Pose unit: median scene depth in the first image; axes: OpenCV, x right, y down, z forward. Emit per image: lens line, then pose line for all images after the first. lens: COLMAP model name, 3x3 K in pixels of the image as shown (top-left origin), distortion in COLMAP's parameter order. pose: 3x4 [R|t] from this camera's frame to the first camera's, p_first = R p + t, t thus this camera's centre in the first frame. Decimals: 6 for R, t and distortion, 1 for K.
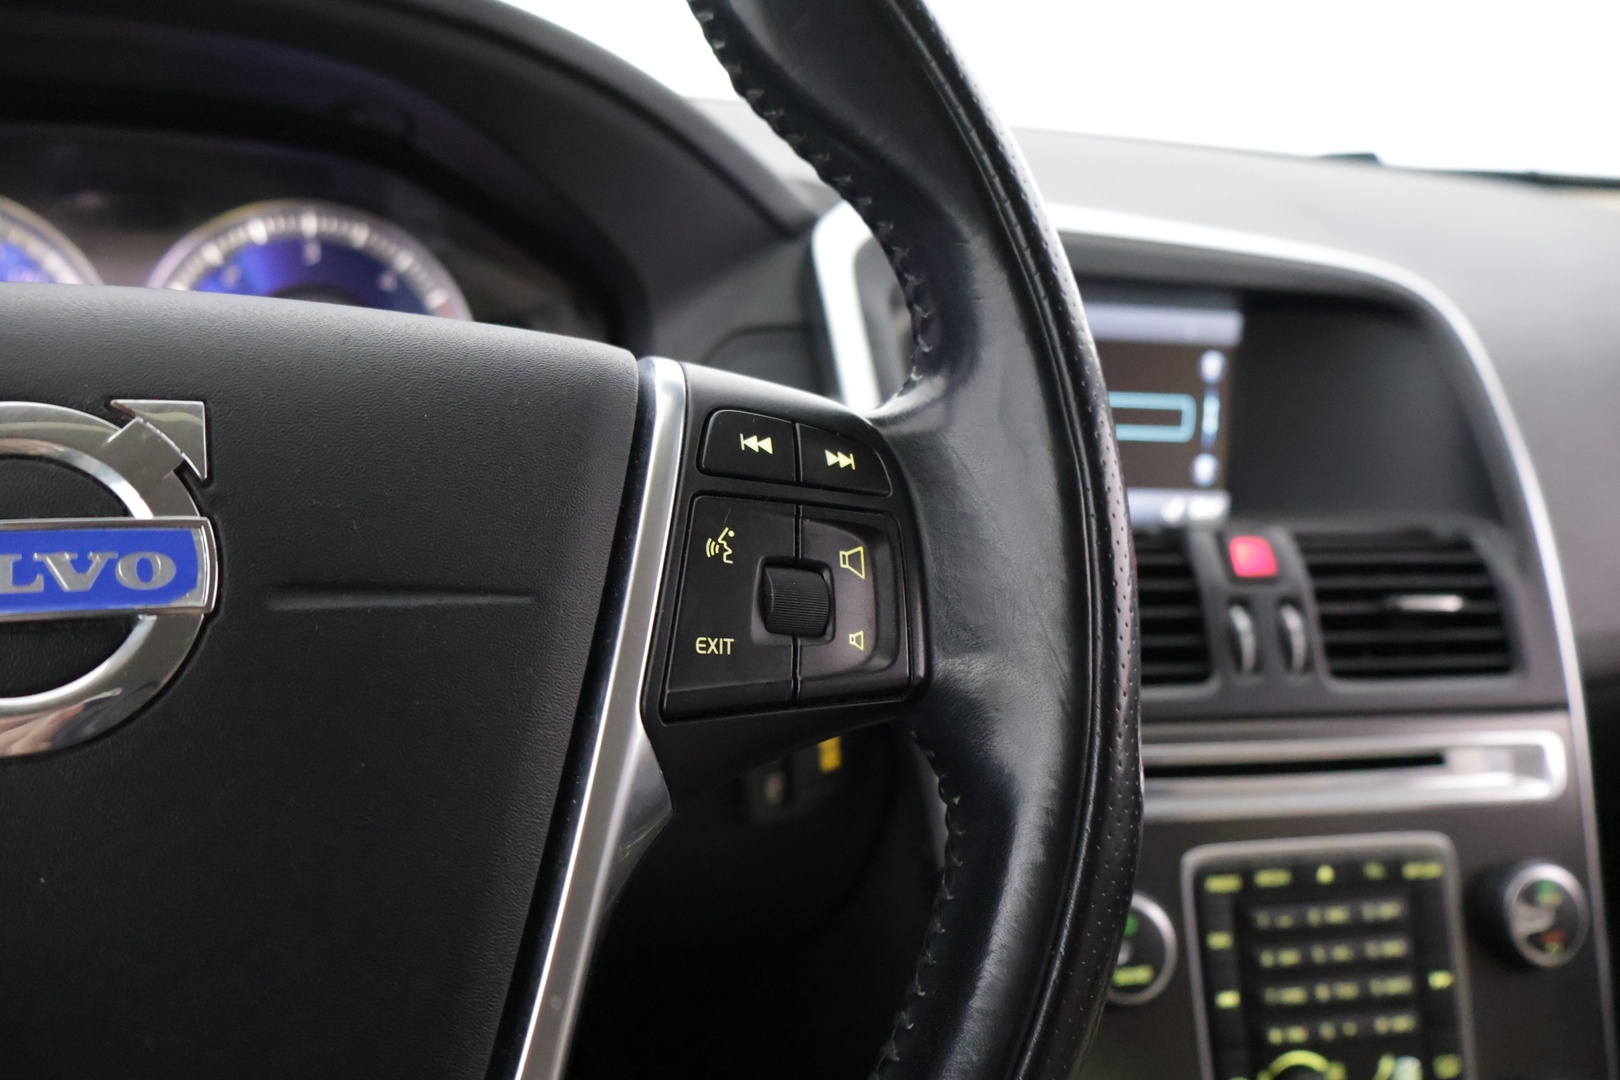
lens RADIAL K [[1368.2, 0, 808.2], [0, 1368.2, 533.9], [0, 0, 1]] dist [-0.022508, 0.008559]
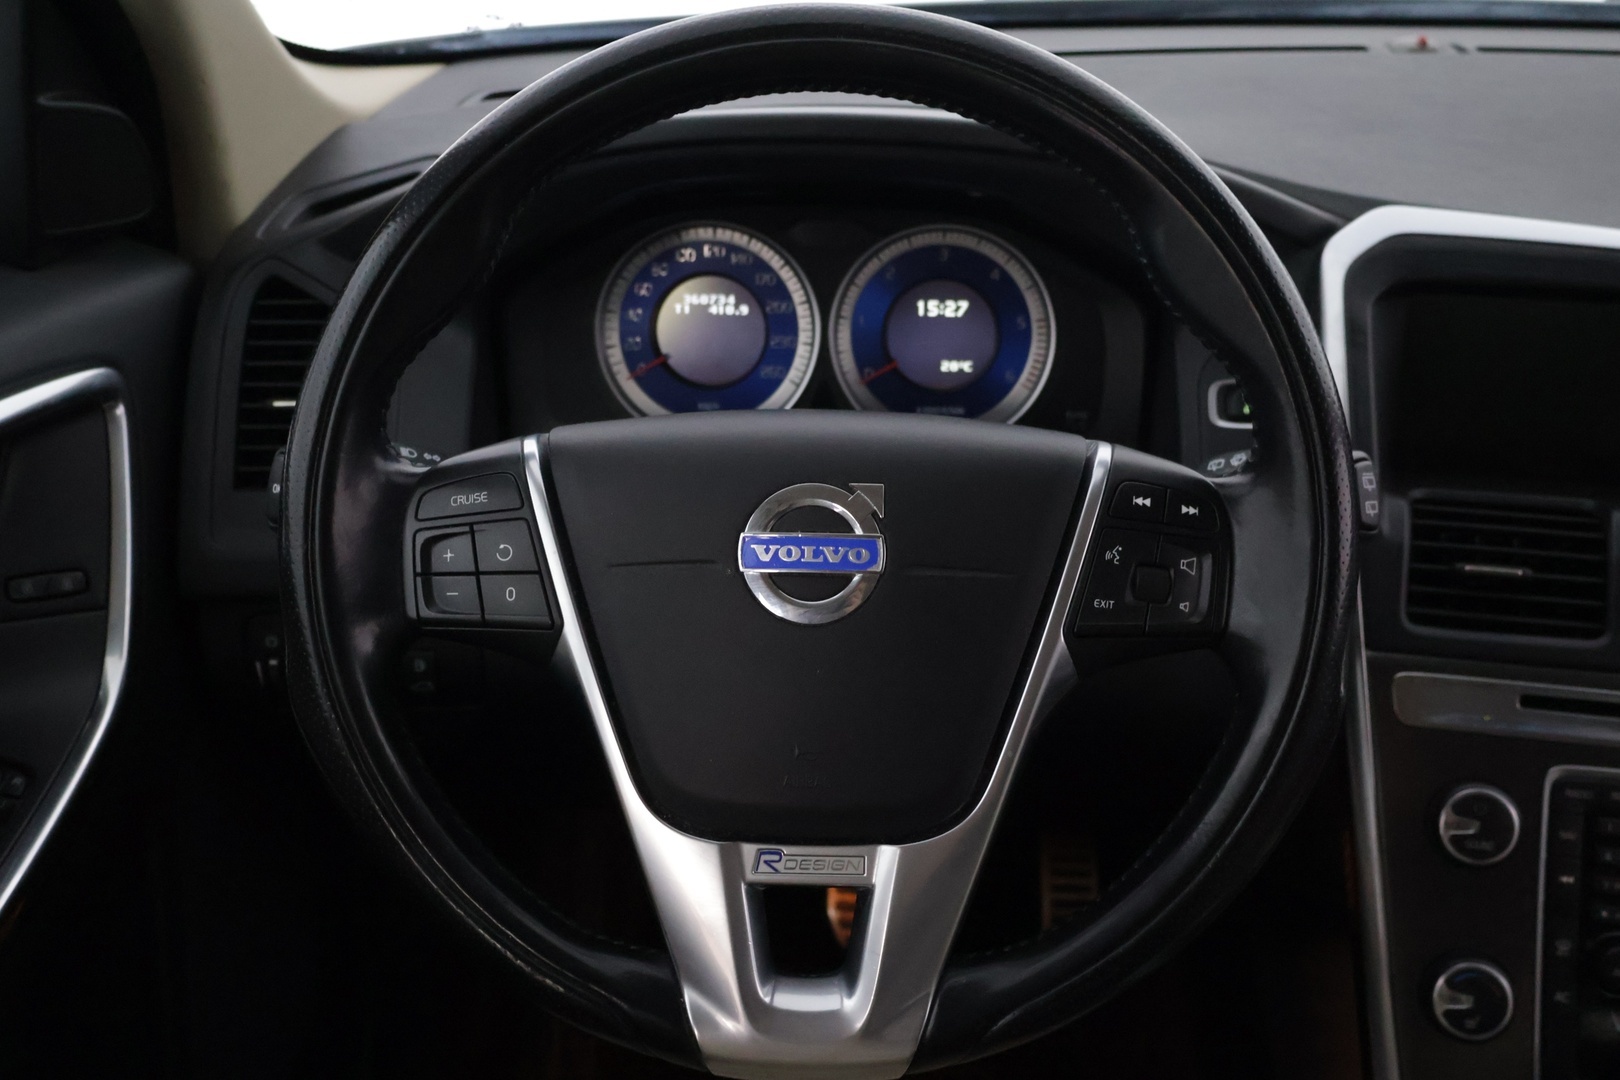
lens RADIAL K [[1631.8, 0, 772.7], [0, 1631.8, 538.6], [0, 0, 1]] dist [-0.025502, 0.000000]
pose [[0.894740, 0.108381, -0.433237, 0.489972], [-0.048667, 0.987990, 0.146652, -0.319506], [0.443928, -0.110131, 0.889269, -1.271966]]
